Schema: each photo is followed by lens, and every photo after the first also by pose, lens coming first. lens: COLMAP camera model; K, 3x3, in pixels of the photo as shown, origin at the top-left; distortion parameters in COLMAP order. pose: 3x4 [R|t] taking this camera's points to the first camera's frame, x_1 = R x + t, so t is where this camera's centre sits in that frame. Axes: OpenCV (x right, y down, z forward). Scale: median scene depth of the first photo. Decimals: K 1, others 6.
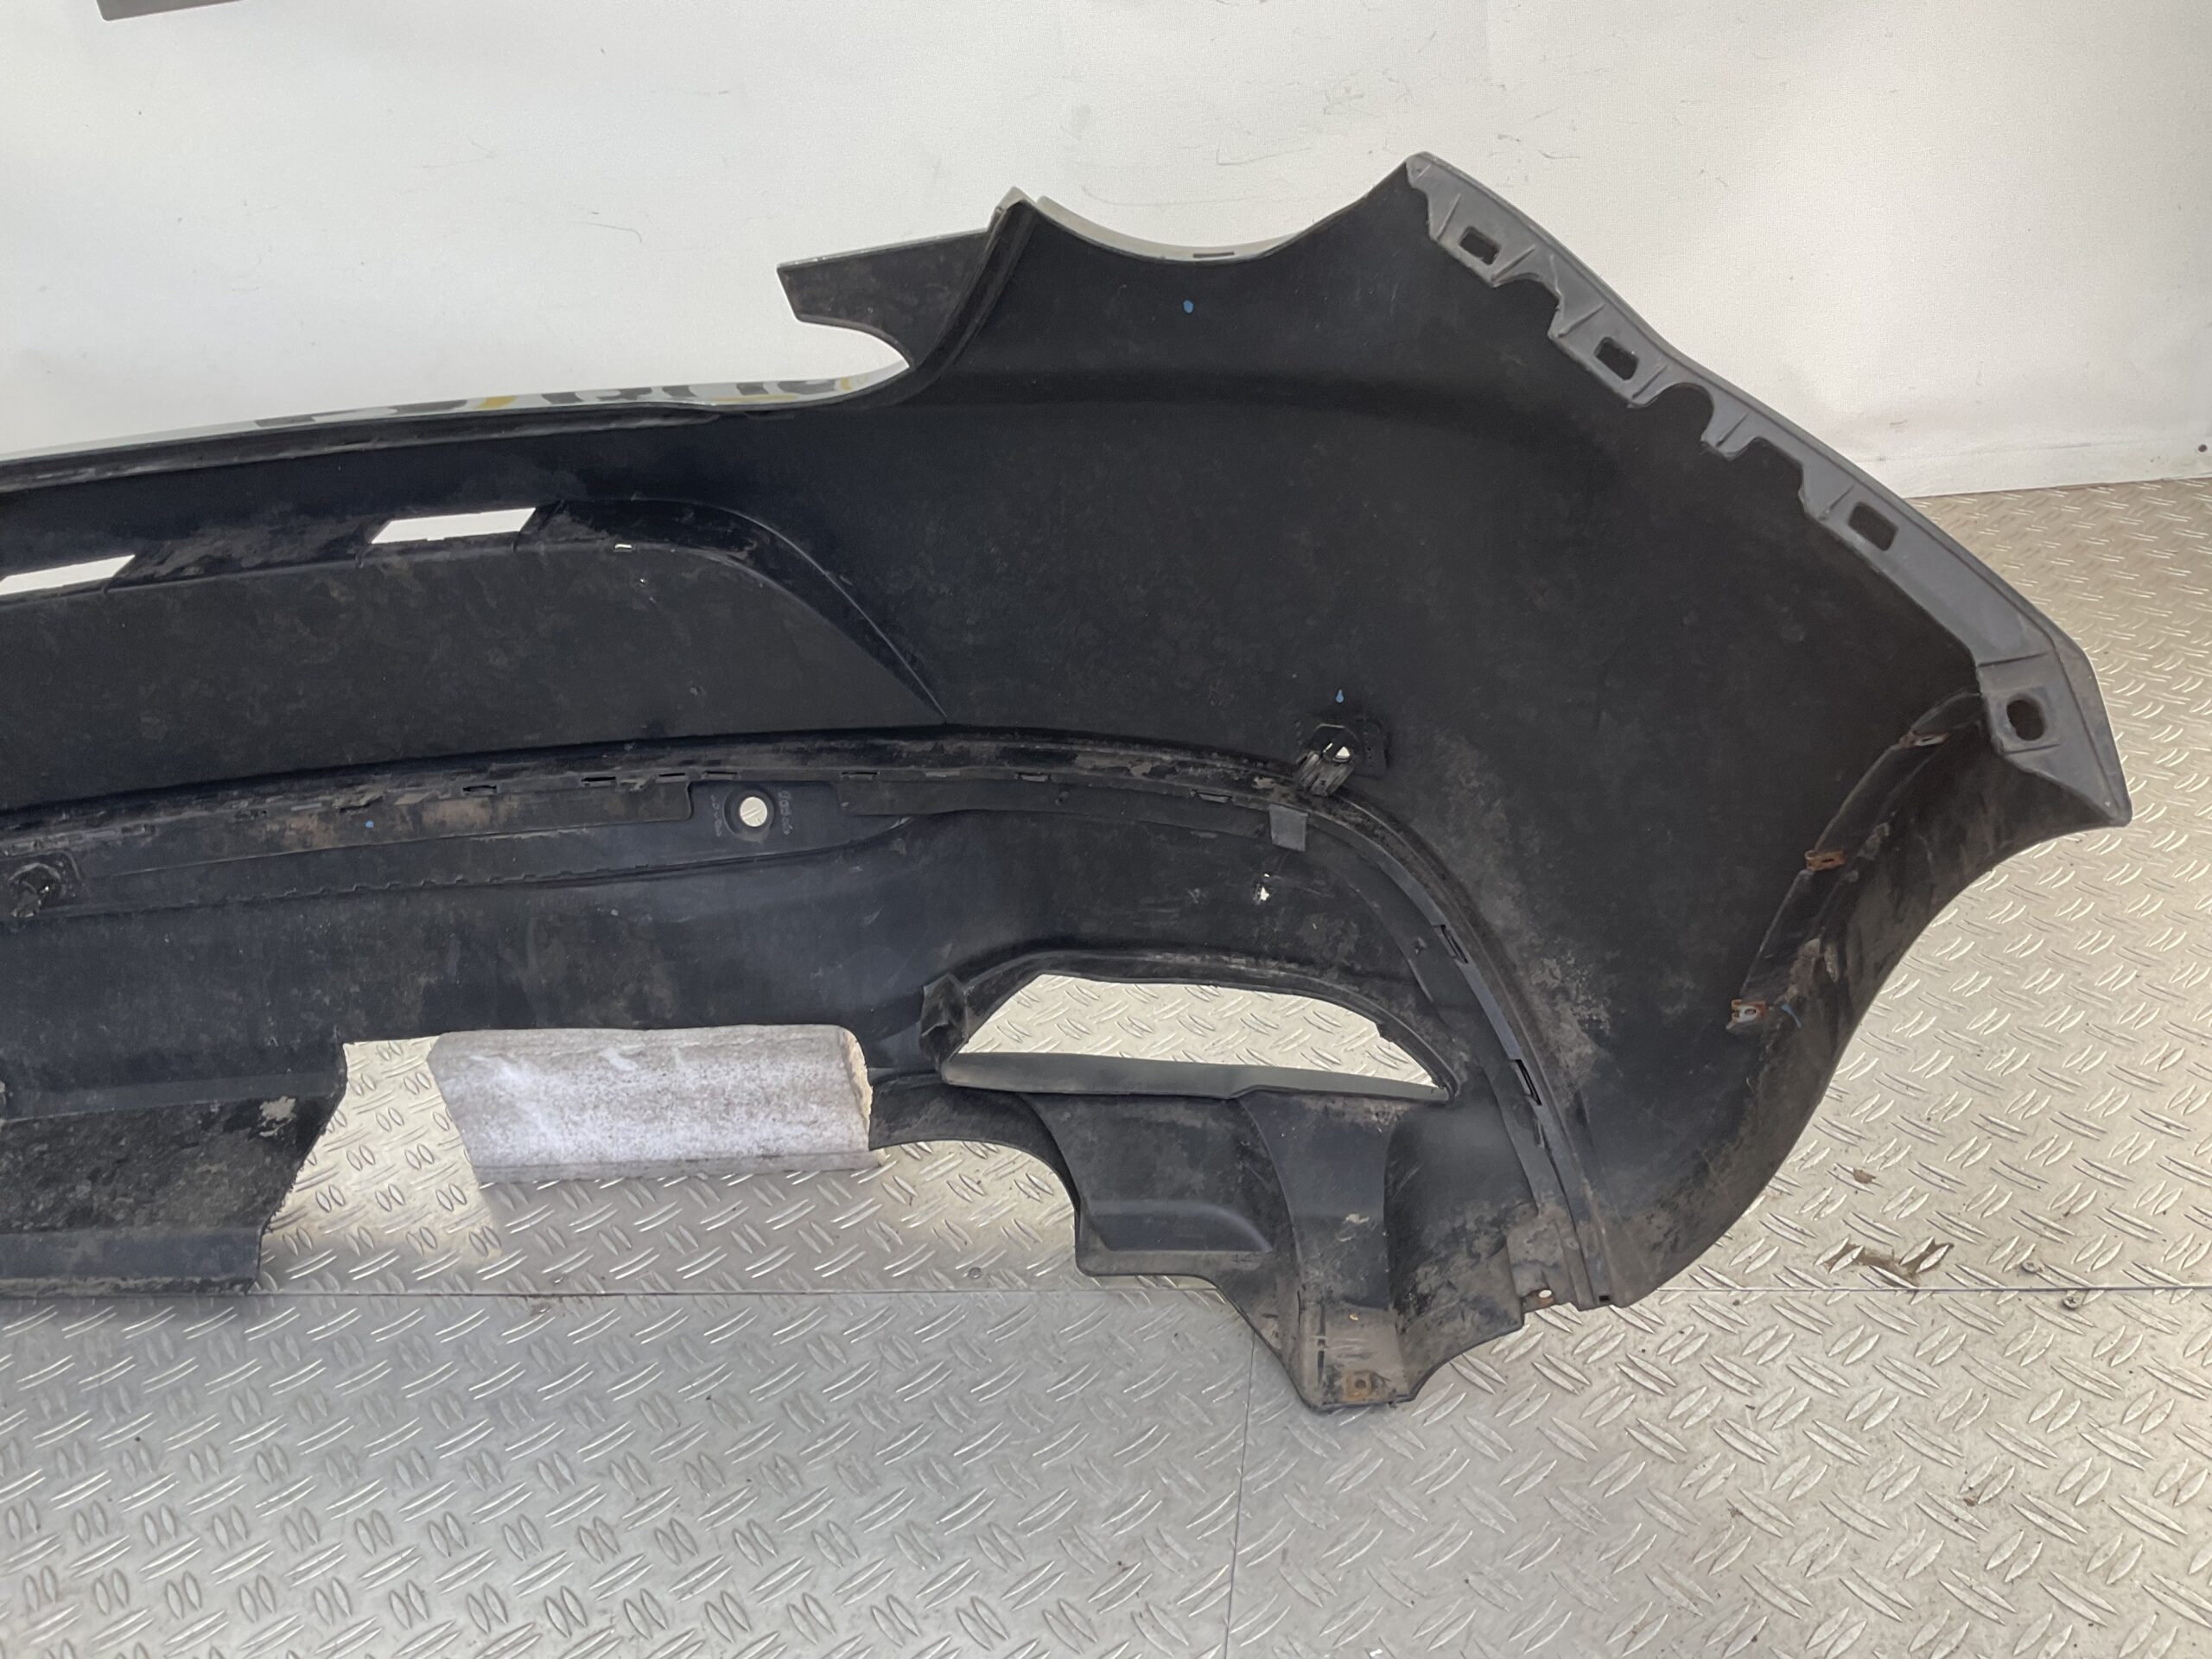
lens RADIAL K [[1817.7, 0, 1106.0], [0, 1817.7, 829.5], [0, 0, 1]] dist [0.026675, -0.046389]
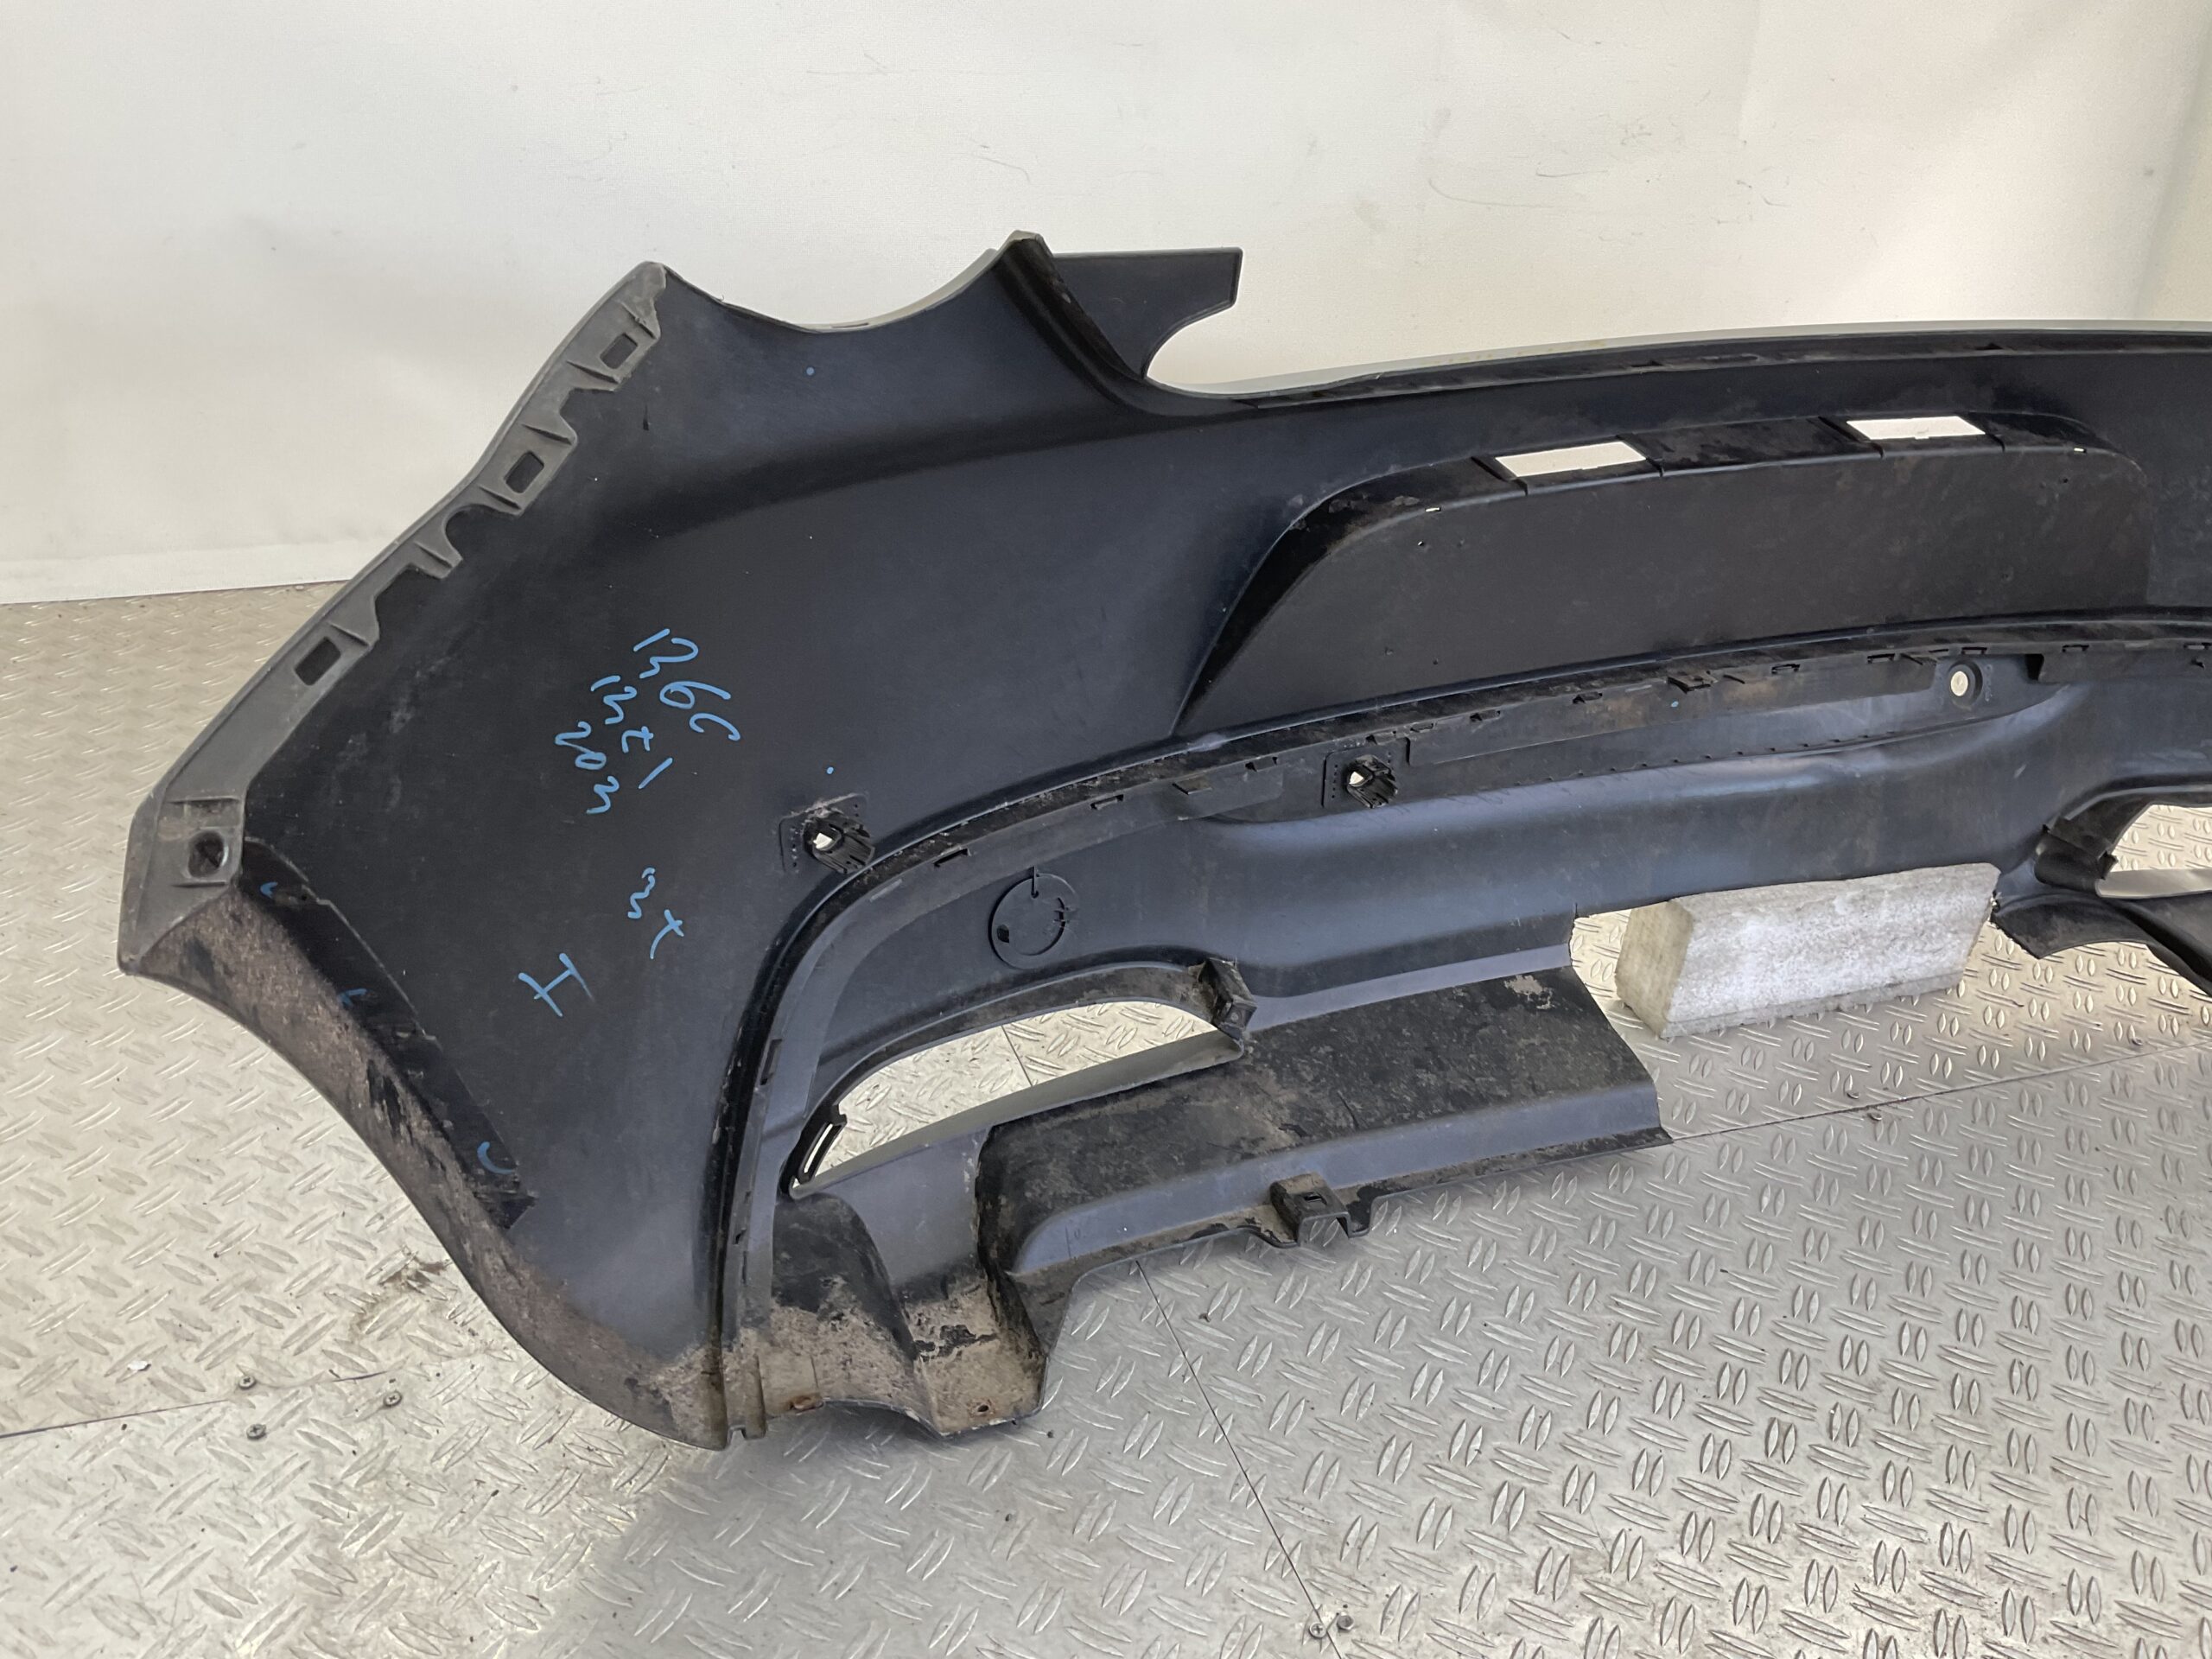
lens RADIAL K [[1817.7, 0, 1106.0], [0, 1817.7, 829.5], [0, 0, 1]] dist [0.026675, -0.046389]
pose [[0.886117, -0.045294, 0.461243, -1.234507], [0.065515, 0.997461, -0.027913, 0.080774], [-0.458807, 0.054953, 0.886835, 0.187806]]
